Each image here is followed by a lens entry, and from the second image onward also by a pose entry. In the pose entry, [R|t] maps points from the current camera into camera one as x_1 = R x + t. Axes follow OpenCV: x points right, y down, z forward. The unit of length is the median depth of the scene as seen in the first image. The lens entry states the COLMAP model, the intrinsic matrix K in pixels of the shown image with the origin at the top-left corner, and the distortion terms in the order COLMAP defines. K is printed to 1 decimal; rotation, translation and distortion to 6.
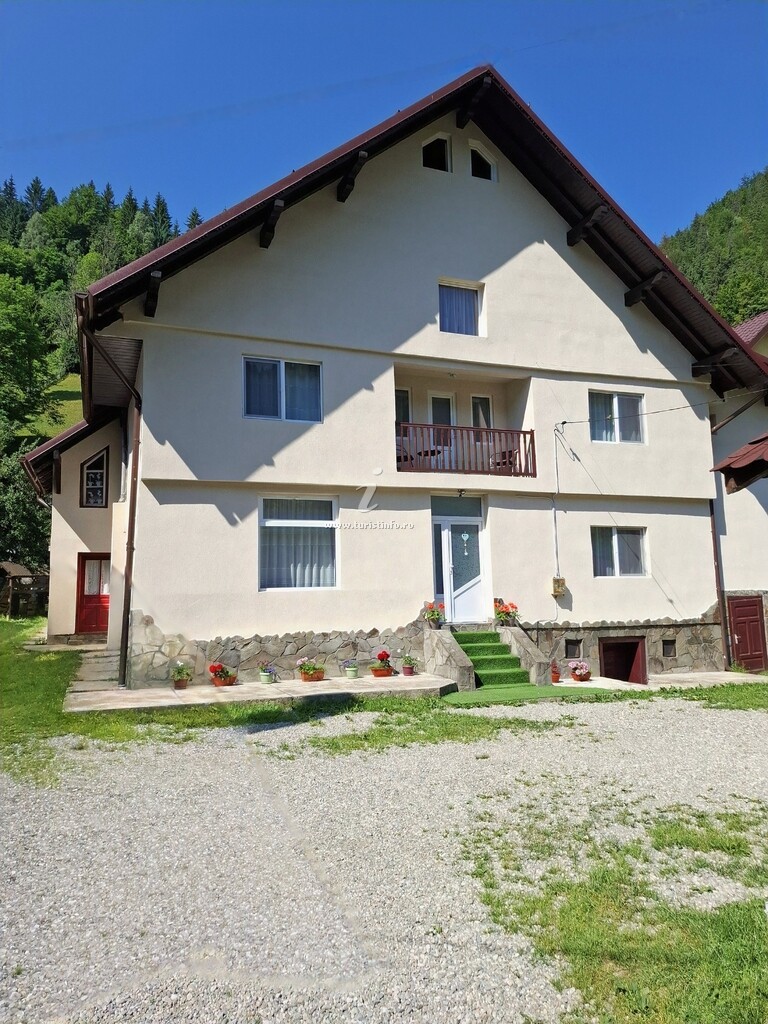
lens RADIAL K [[689.5, 0, 382.0], [0, 689.5, 507.0], [0, 0, 1]] dist [0.164117, -0.270523]
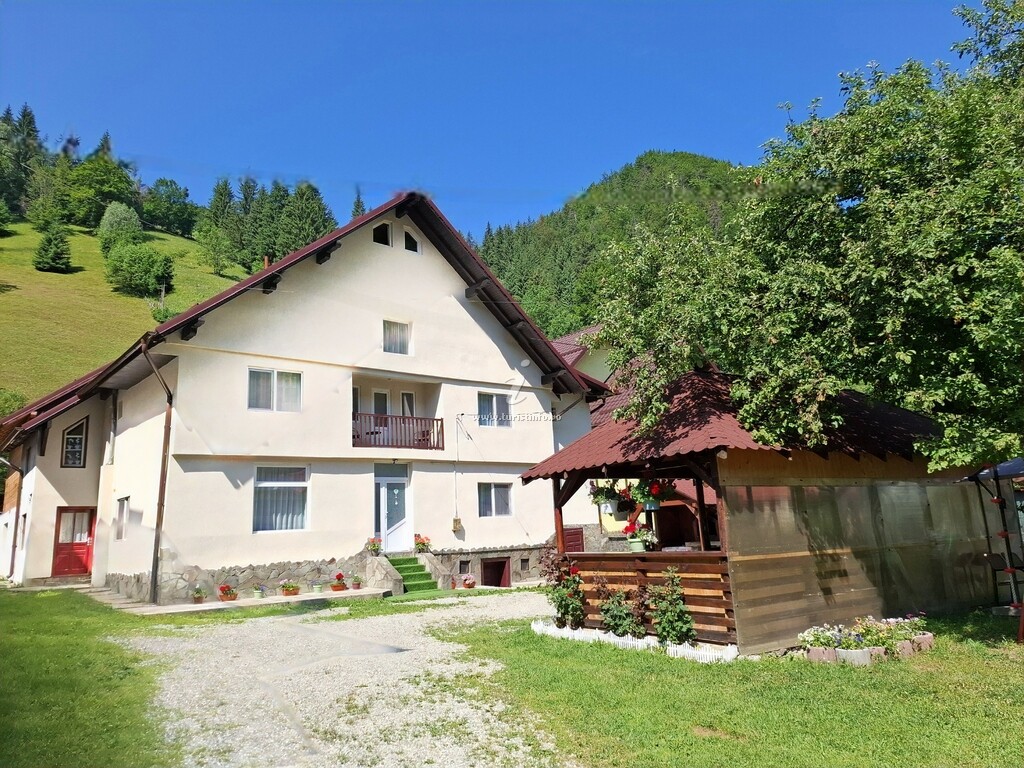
lens RADIAL K [[729.9, 0, 514.4], [0, 729.9, 379.7], [0, 0, 1]] dist [0.072128, -0.063941]
pose [[0.942008, 0.043879, 0.332709, -0.163980], [-0.013862, 0.995657, -0.092064, -0.051504], [-0.335304, 0.082113, 0.938525, -0.533821]]
